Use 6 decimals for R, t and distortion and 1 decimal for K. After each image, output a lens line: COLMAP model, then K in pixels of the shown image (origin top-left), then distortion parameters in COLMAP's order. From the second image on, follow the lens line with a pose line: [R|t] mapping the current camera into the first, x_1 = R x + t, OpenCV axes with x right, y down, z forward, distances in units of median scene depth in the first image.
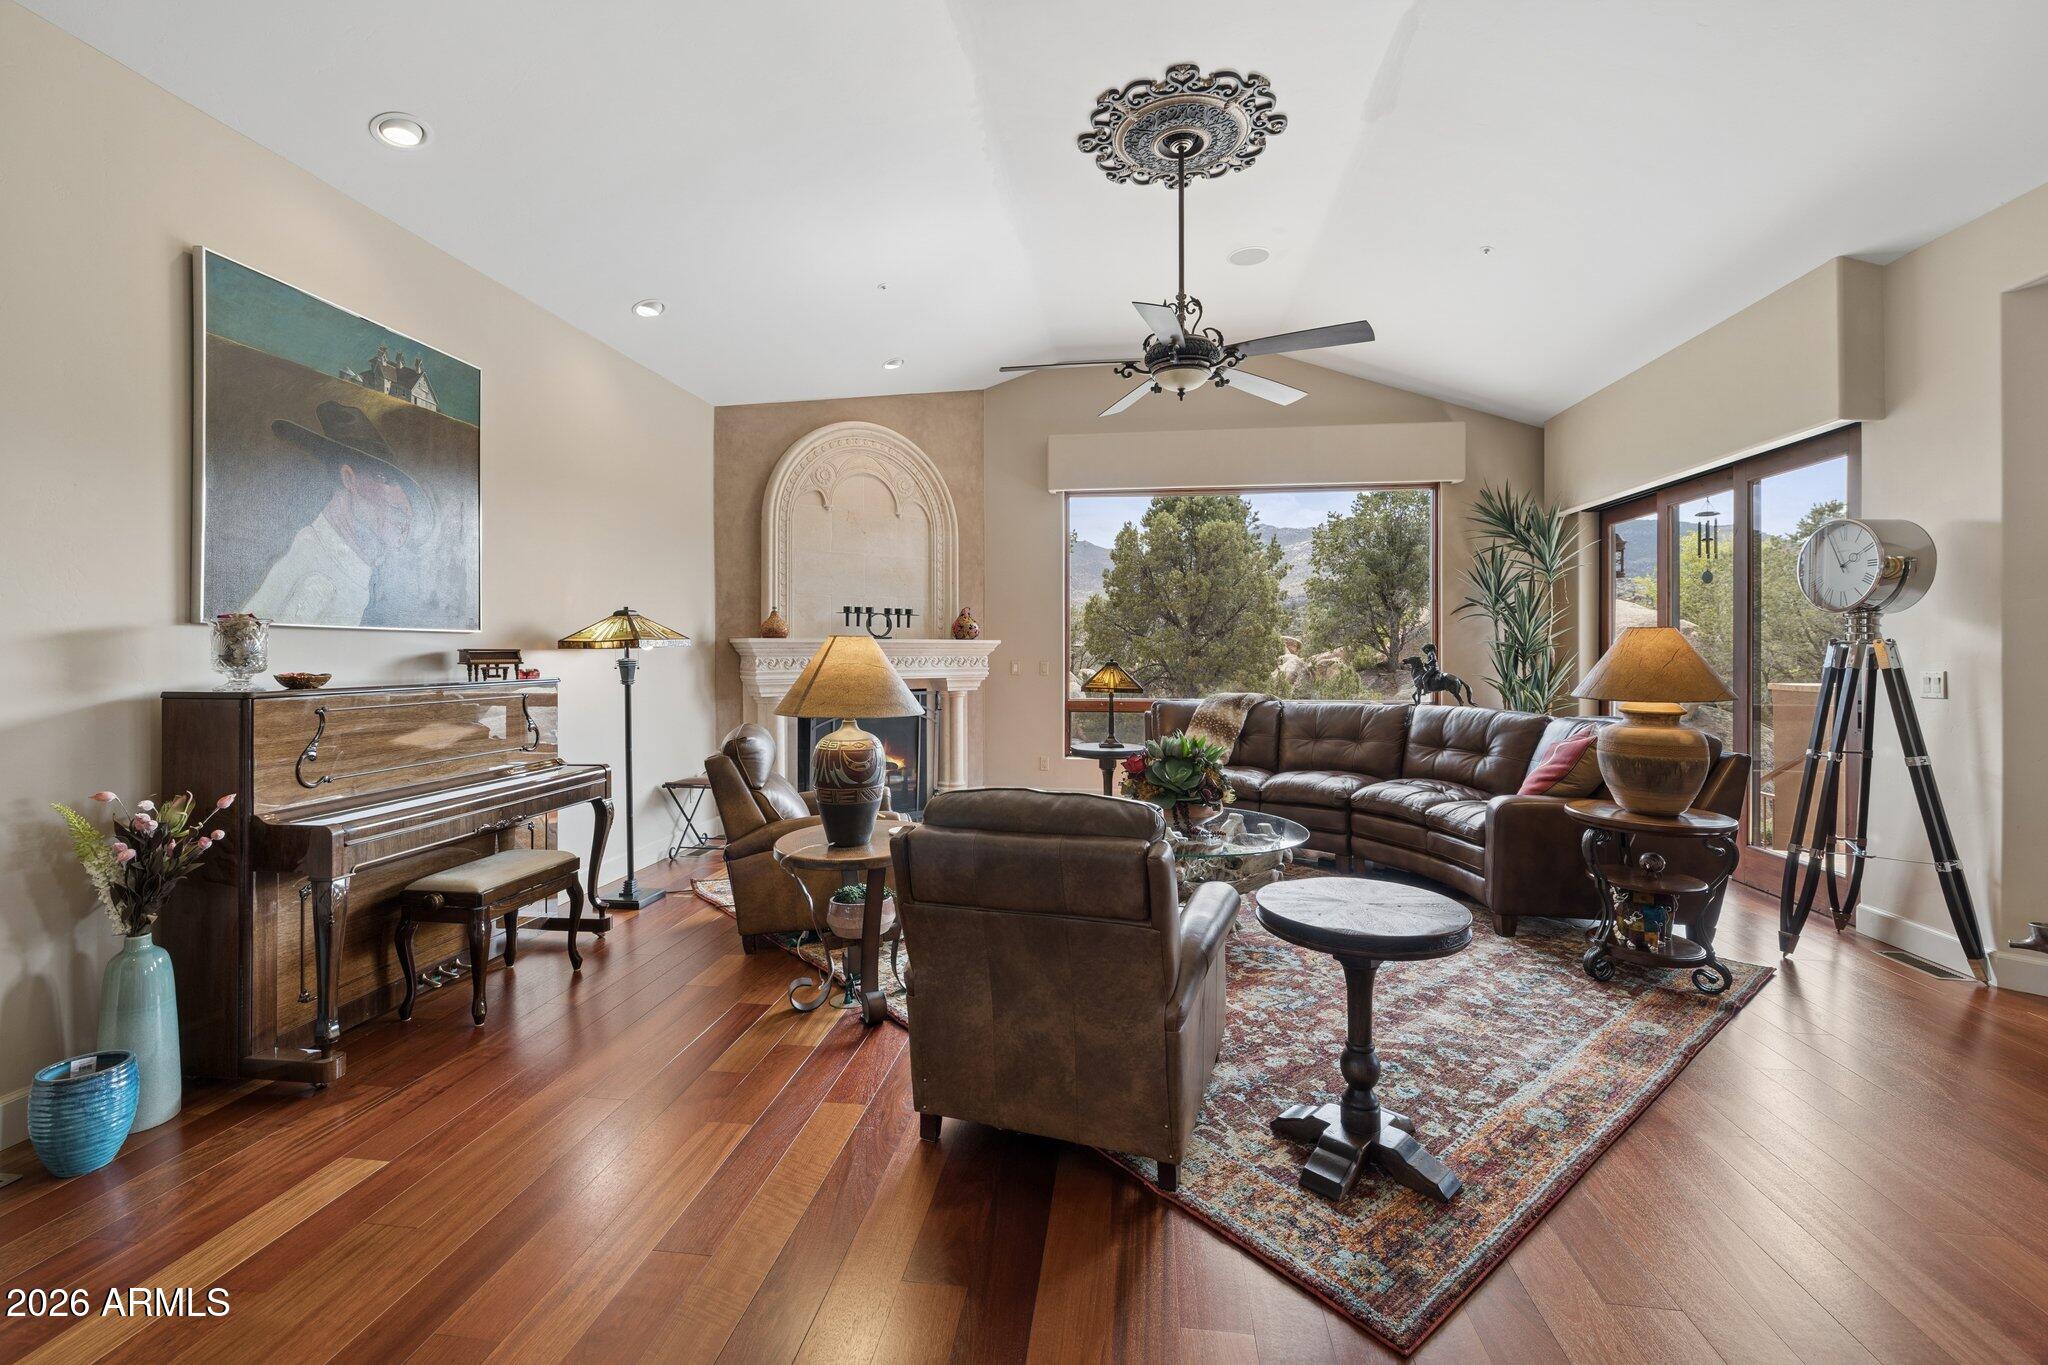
lens RADIAL K [[875.3, 0, 1011.7], [0, 875.3, 651.8], [0, 0, 1]] dist [0.001872, -0.000129]
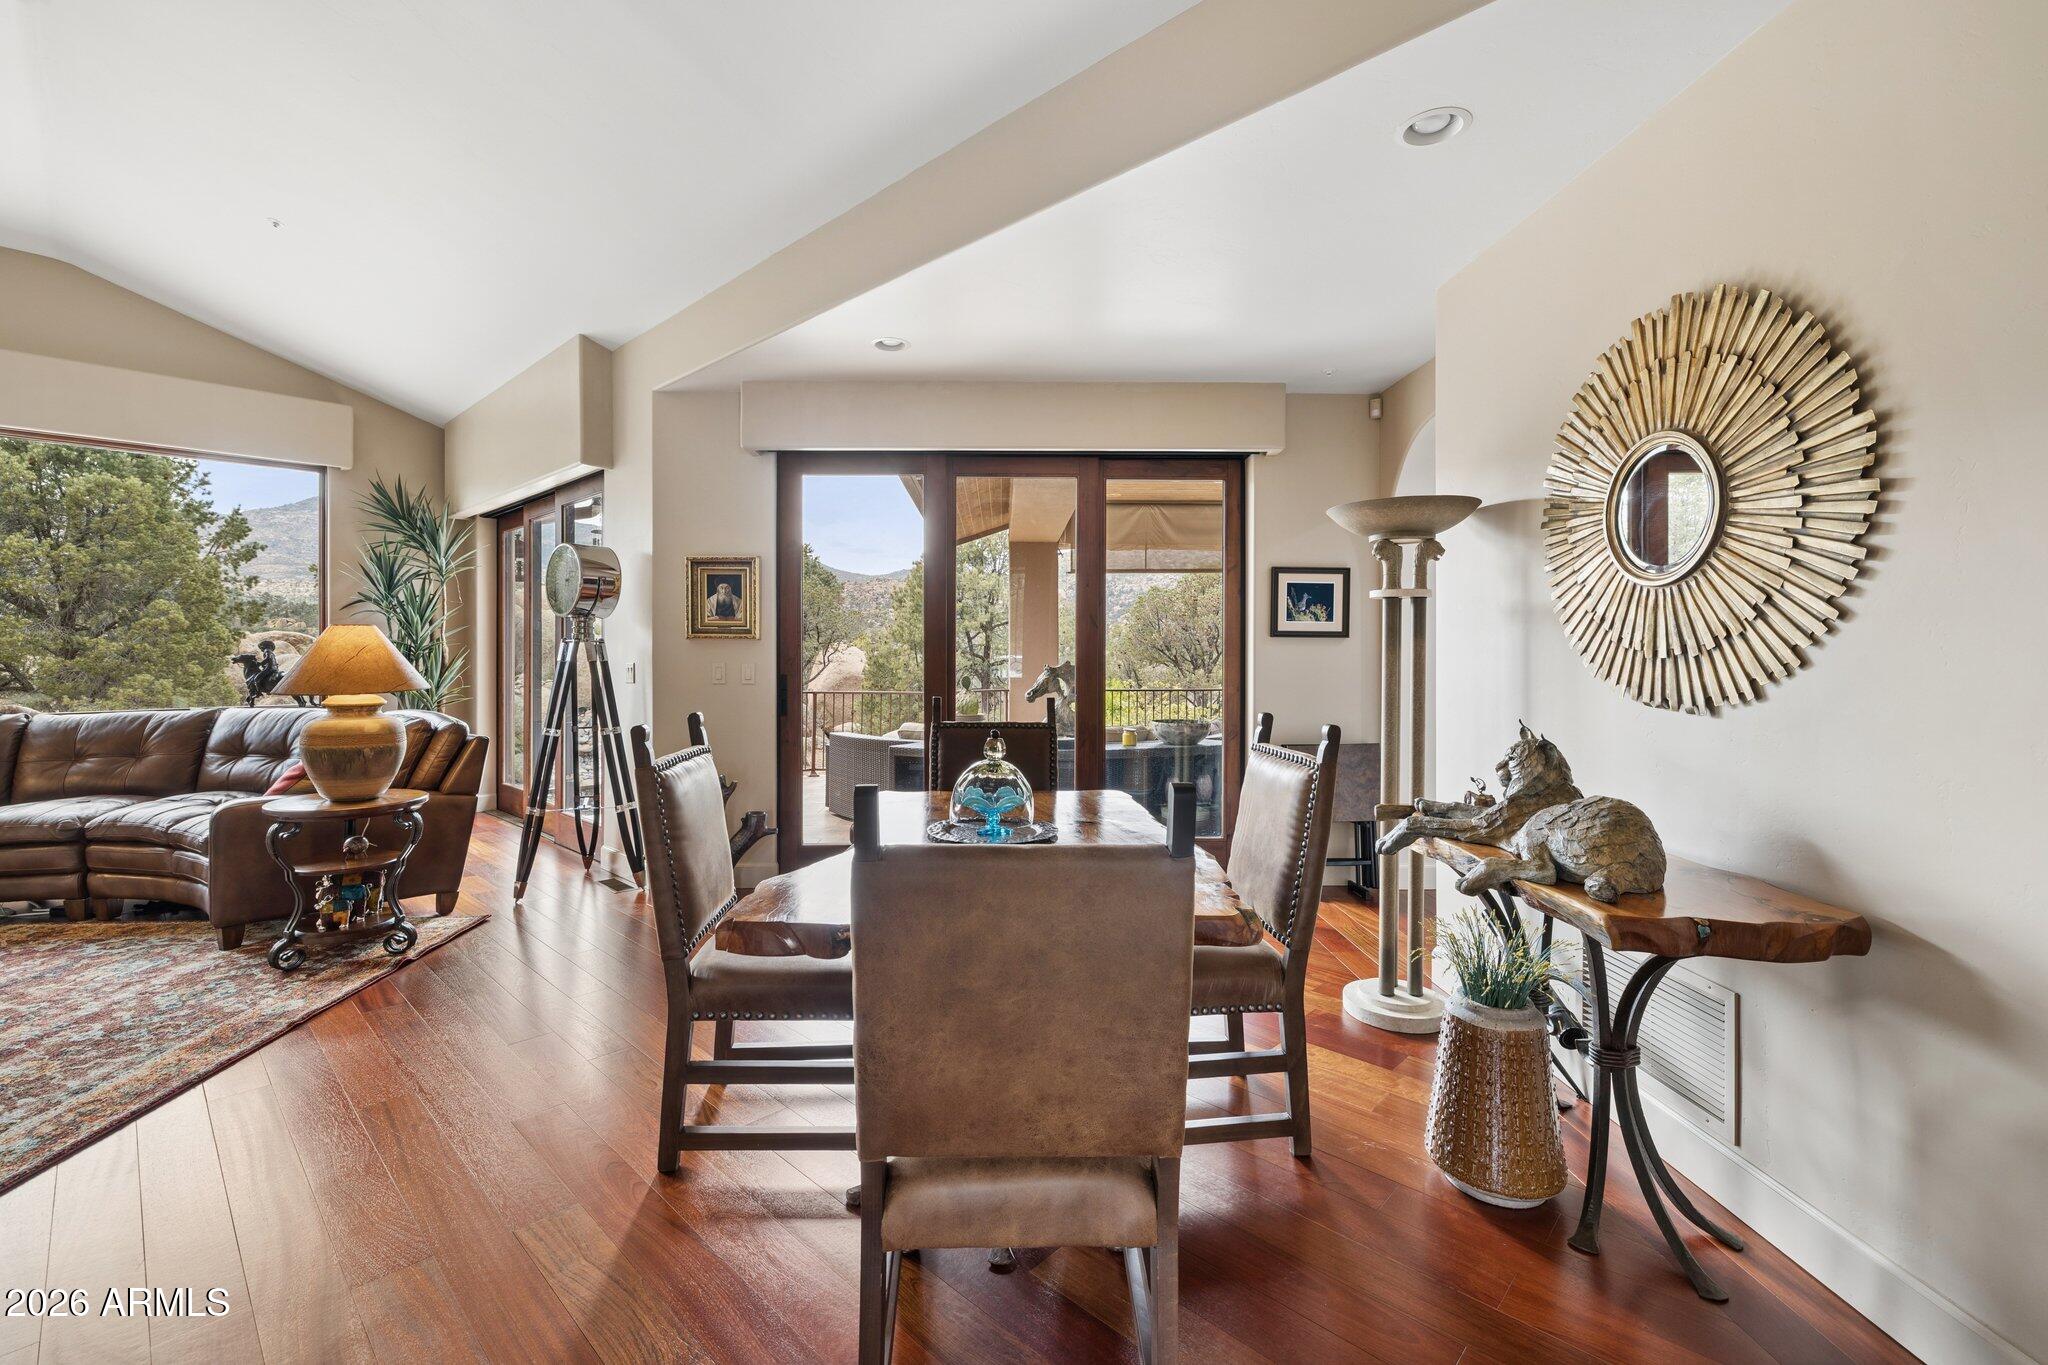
lens RADIAL K [[875.3, 0, 1025.3], [0, 875.3, 647.3], [0, 0, 1]] dist [0.001872, -0.000129]
pose [[0.580412, 0.002839, 0.814318, 0.295272], [0.001407, 0.999989, -0.004489, 0.005006], [-0.814321, 0.003751, 0.580402, -0.251447]]
